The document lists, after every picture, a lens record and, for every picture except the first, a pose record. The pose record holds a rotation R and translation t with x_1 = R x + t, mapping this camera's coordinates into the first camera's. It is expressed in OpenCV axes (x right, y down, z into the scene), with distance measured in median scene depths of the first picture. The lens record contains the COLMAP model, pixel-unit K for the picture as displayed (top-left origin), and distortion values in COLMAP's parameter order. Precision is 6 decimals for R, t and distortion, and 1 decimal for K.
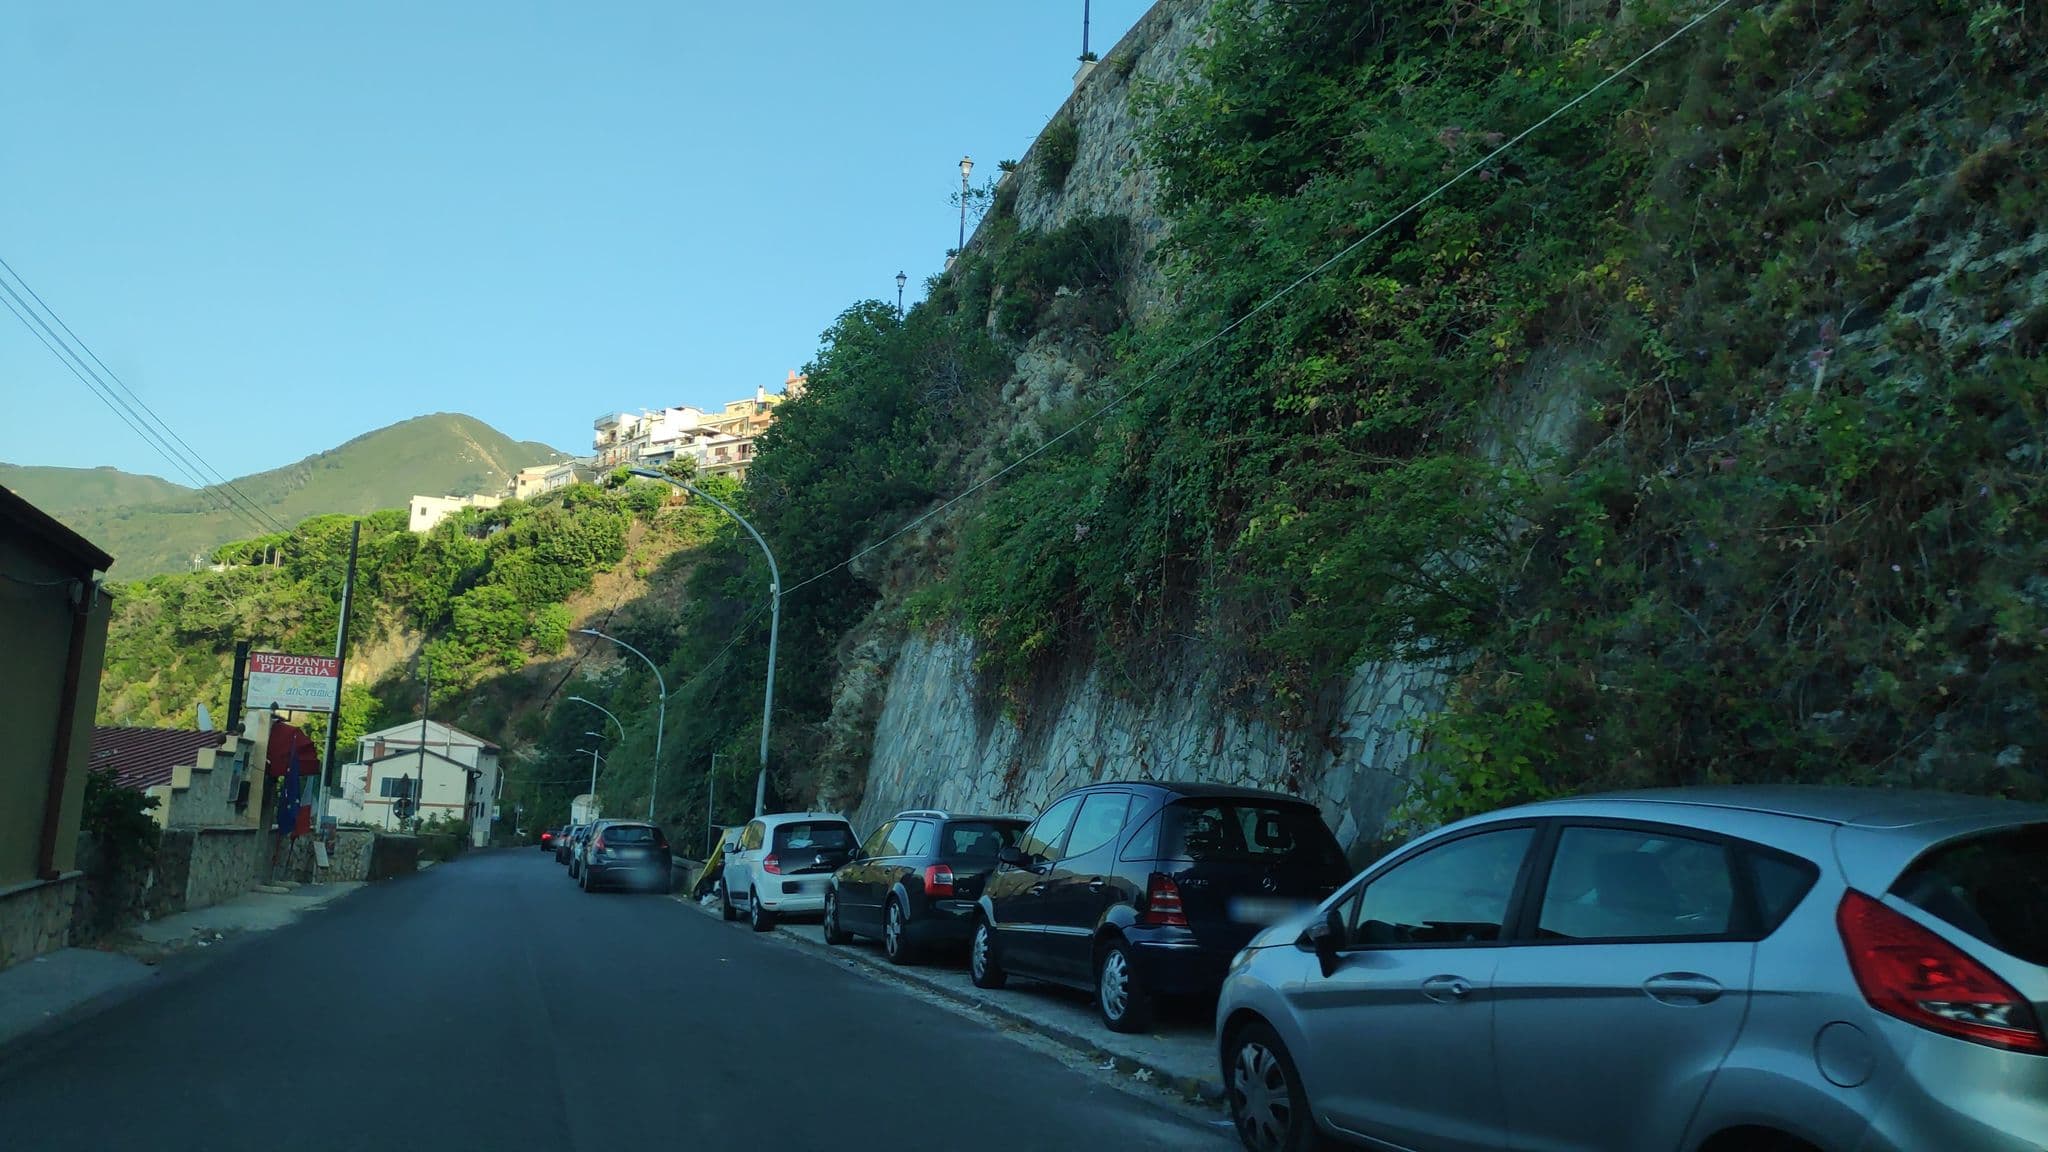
lens RADIAL K [[1512.3, 0, 1109.3], [0, 1512.3, 565.4], [0, 0, 1]] dist [0.003987, 0.001459]
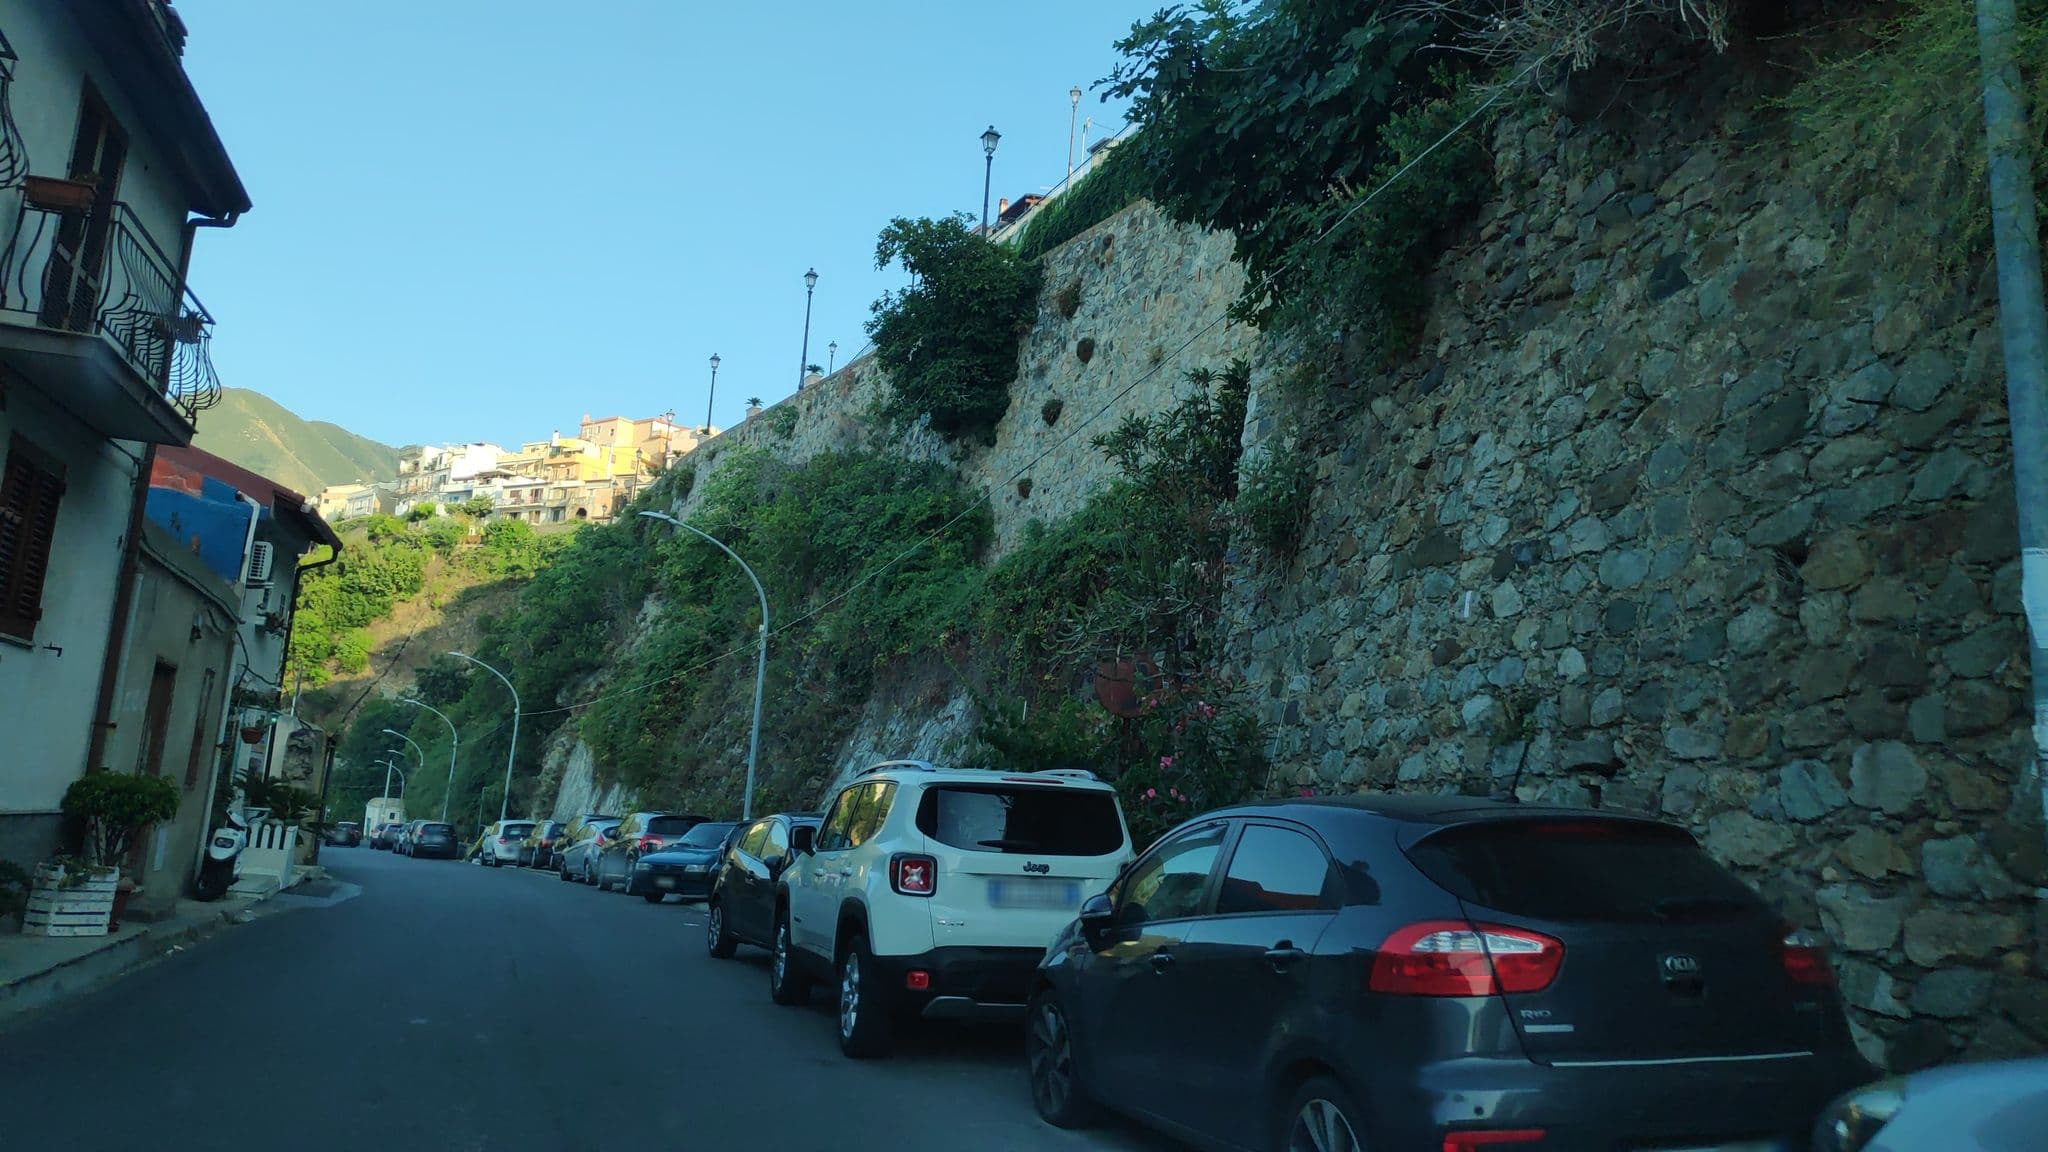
lens RADIAL K [[1654.4, 0, 1120.7], [0, 1654.4, 482.1], [0, 0, 1]] dist [-0.005659, -0.009116]
pose [[0.994499, 0.043895, 0.095106, 0.082328], [-0.039674, 0.998161, -0.045833, -0.050041], [-0.096943, 0.041807, 0.994412, -0.297740]]
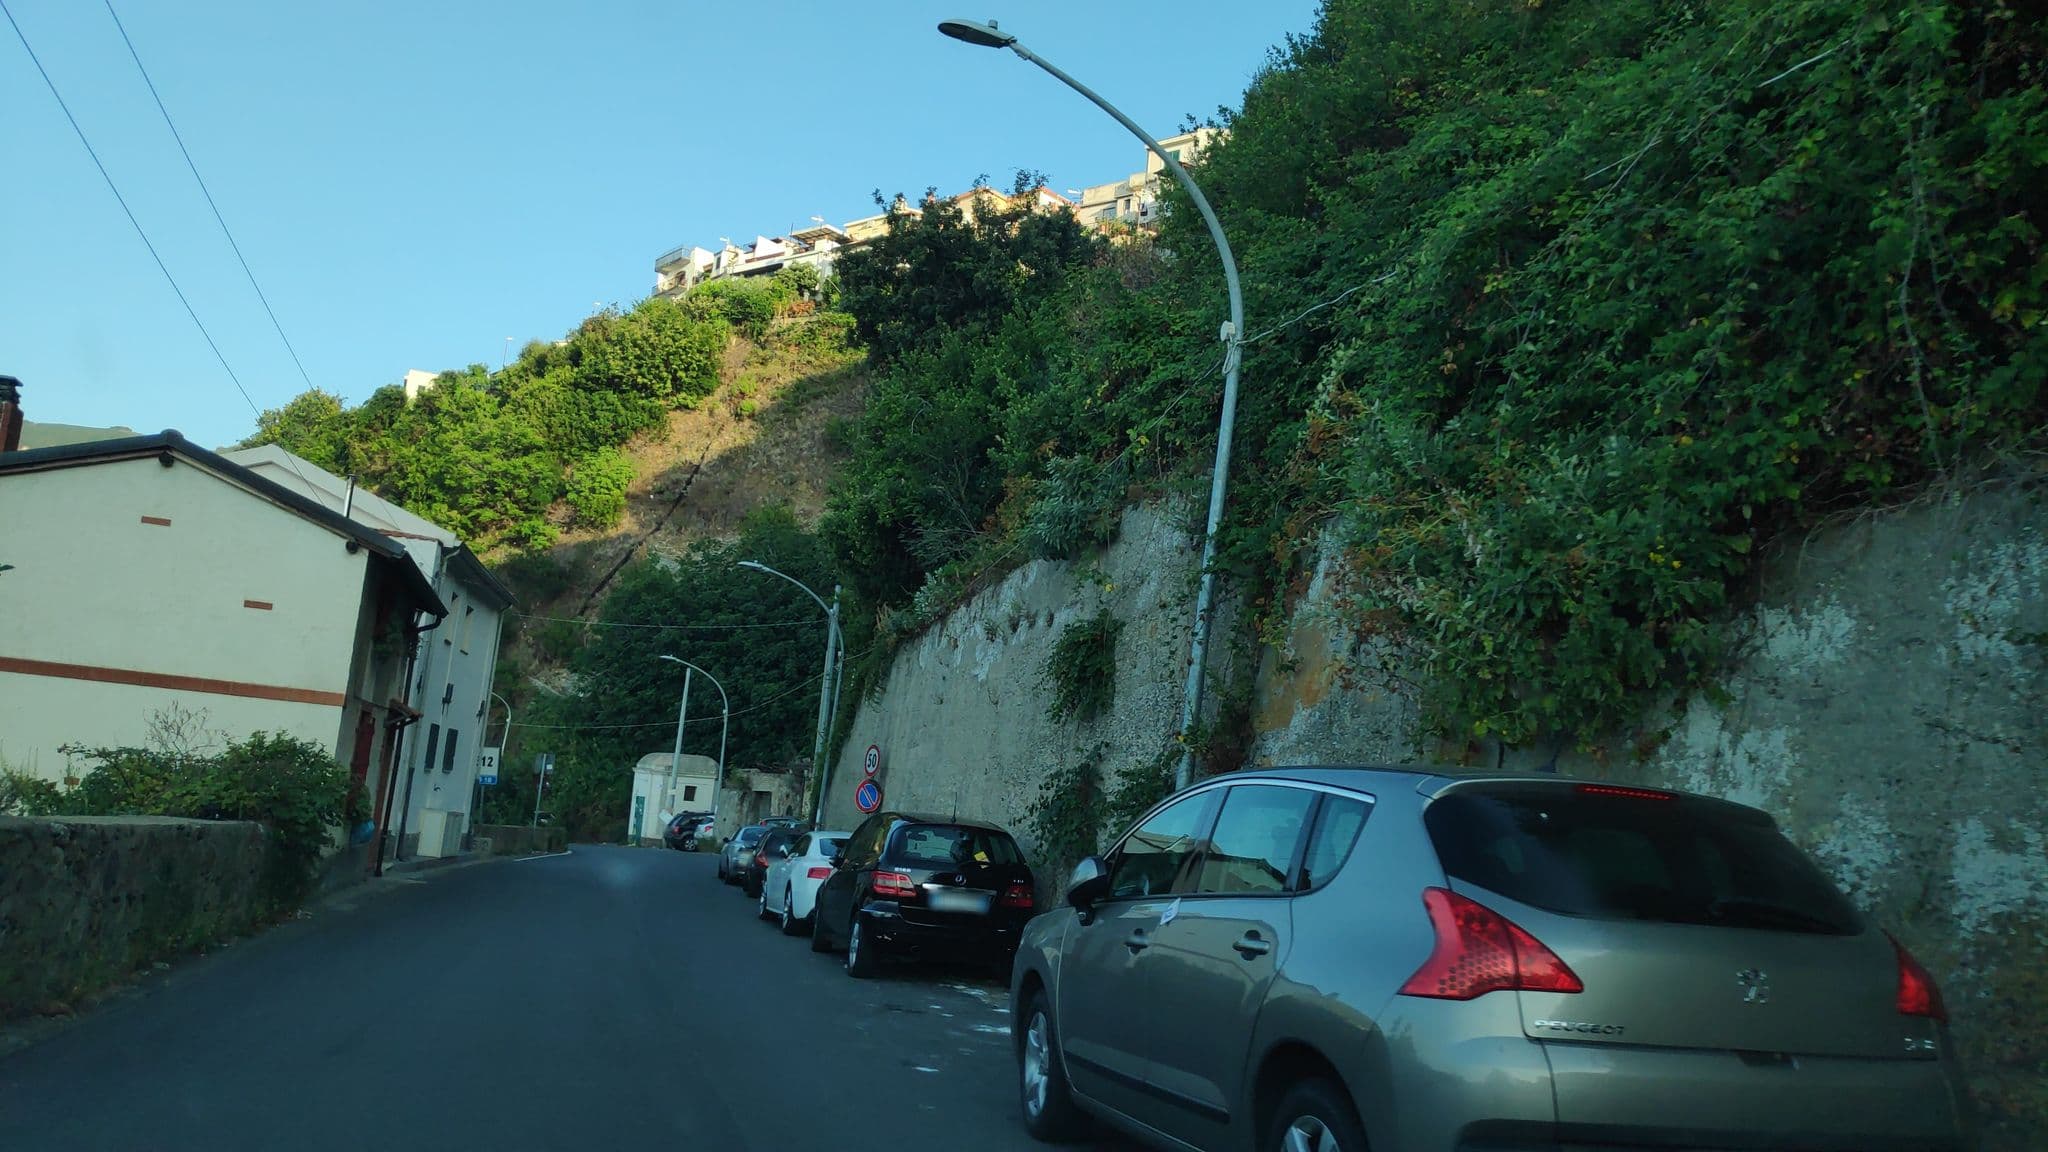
lens RADIAL K [[1405.8, 0, 1024.0], [0, 1405.8, 576.0], [0, 0, 1]] dist [0.045979, -0.002023]
pose [[0.998410, 0.042551, -0.036982, -0.170308], [-0.043005, 0.999008, -0.011576, 0.074769], [0.036453, 0.013148, 0.999249, 0.425125]]
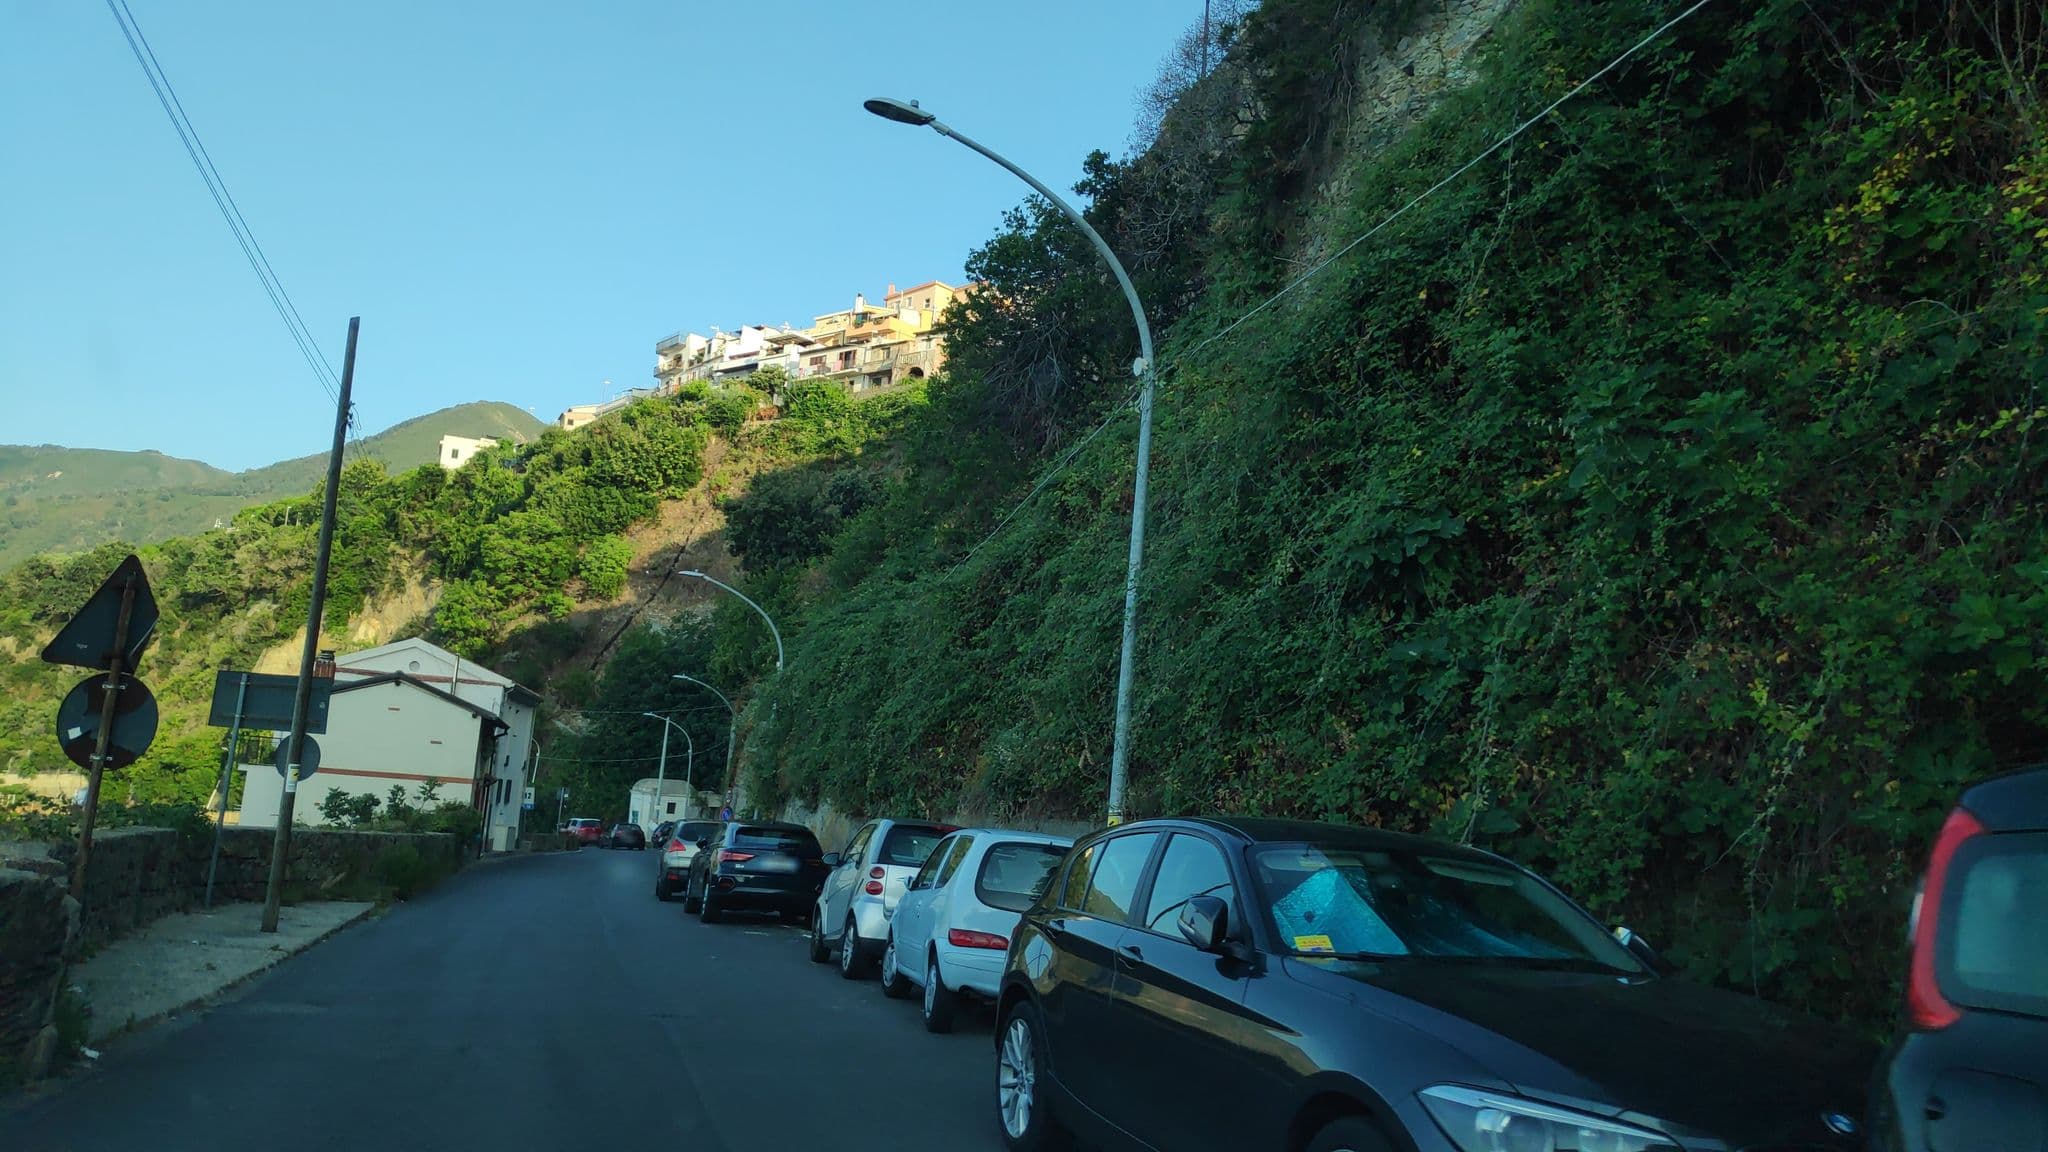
lens RADIAL K [[1449.6, 0, 1056.8], [0, 1449.6, 554.1], [0, 0, 1]] dist [0.063632, -0.074685]
pose [[0.998916, 0.021326, -0.041378, -0.103805], [-0.022179, 0.999549, -0.020260, 0.044316], [0.040928, 0.021155, 0.998938, 0.254616]]
